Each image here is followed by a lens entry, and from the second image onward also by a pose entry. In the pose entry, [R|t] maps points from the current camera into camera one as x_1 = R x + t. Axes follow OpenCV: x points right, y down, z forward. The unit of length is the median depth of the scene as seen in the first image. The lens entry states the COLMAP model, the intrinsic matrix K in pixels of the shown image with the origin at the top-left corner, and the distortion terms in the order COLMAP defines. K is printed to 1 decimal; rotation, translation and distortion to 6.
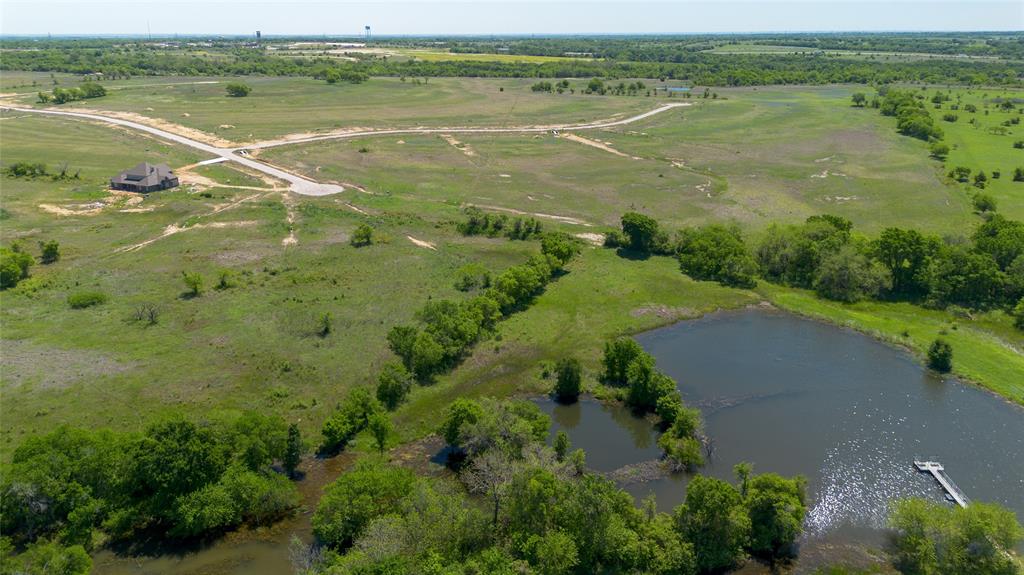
lens RADIAL K [[725.6, 0, 501.8], [0, 725.6, 286.7], [0, 0, 1]] dist [0.073839, -0.076191]
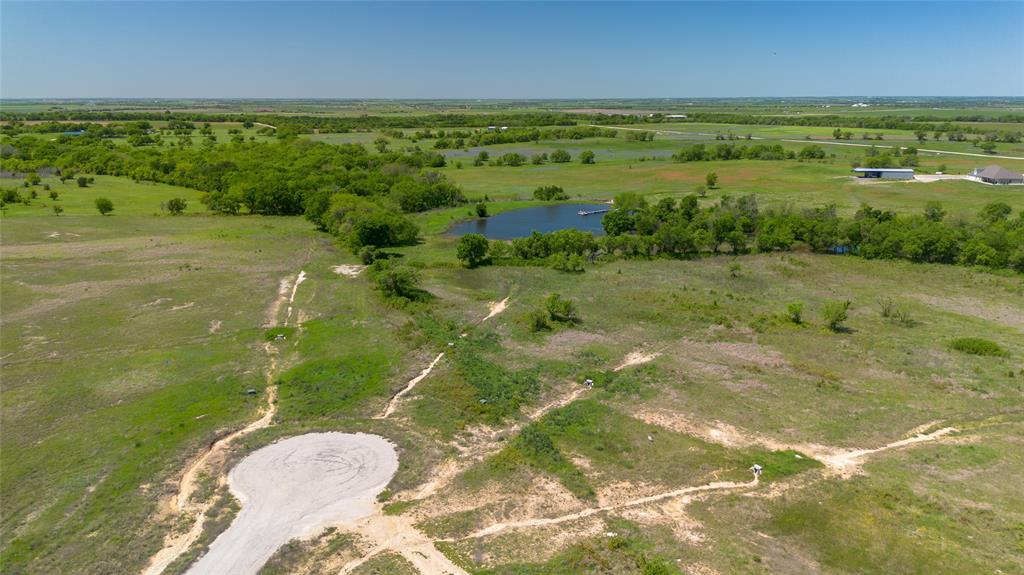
lens RADIAL K [[725.6, 0, 511.4], [0, 725.6, 290.7], [0, 0, 1]] dist [0.073839, -0.076191]
pose [[-0.644939, -0.197341, 0.738316, -0.689786], [0.253993, 0.855821, 0.450619, -0.419093], [-0.720792, 0.478149, -0.501829, 1.457738]]
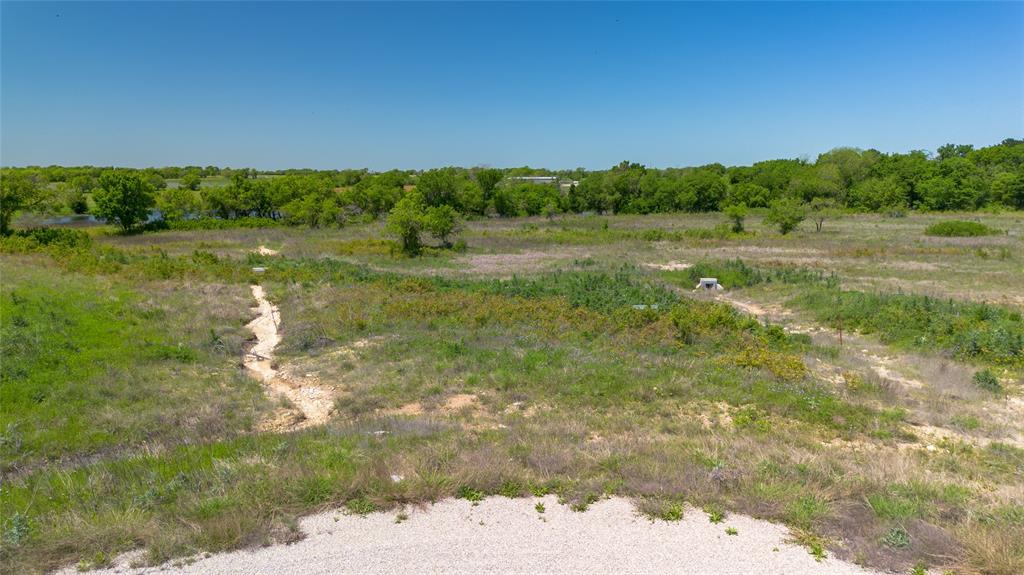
lens RADIAL K [[725.6, 0, 513.7], [0, 725.6, 286.7], [0, 0, 1]] dist [0.073839, -0.076191]
pose [[-0.957220, -0.047183, 0.285489, -0.344275], [0.093857, 0.882647, 0.460570, -0.203482], [-0.273717, 0.467662, -0.840459, 1.373197]]
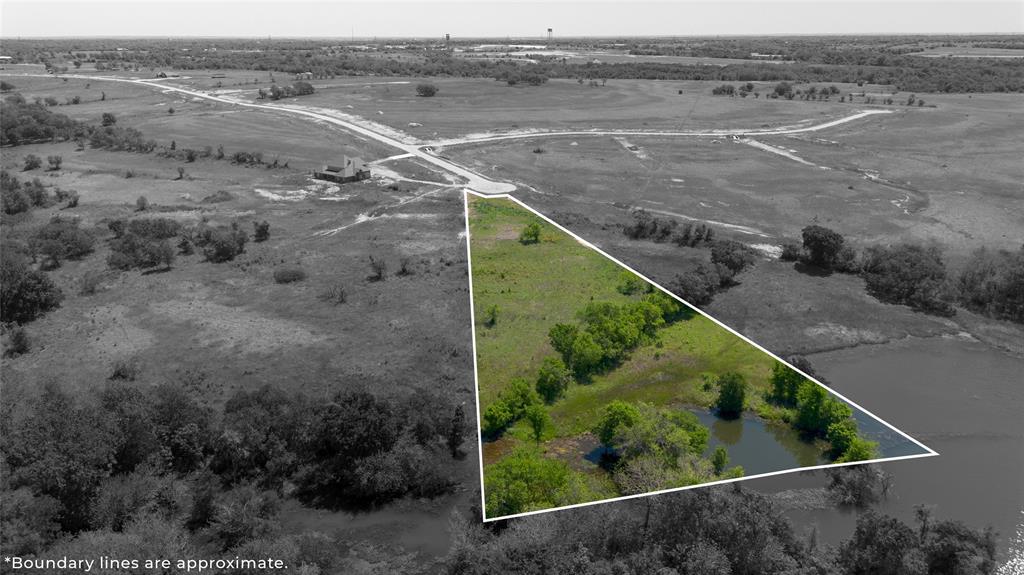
lens RADIAL K [[725.6, 0, 503.8], [0, 725.6, 276.9], [0, 0, 1]] dist [0.073839, -0.076191]
pose [[0.973634, 0.072892, -0.216156, -0.003226], [-0.075956, 0.997094, -0.005889, 0.000690], [0.215098, 0.022152, 0.976341, -0.015843]]
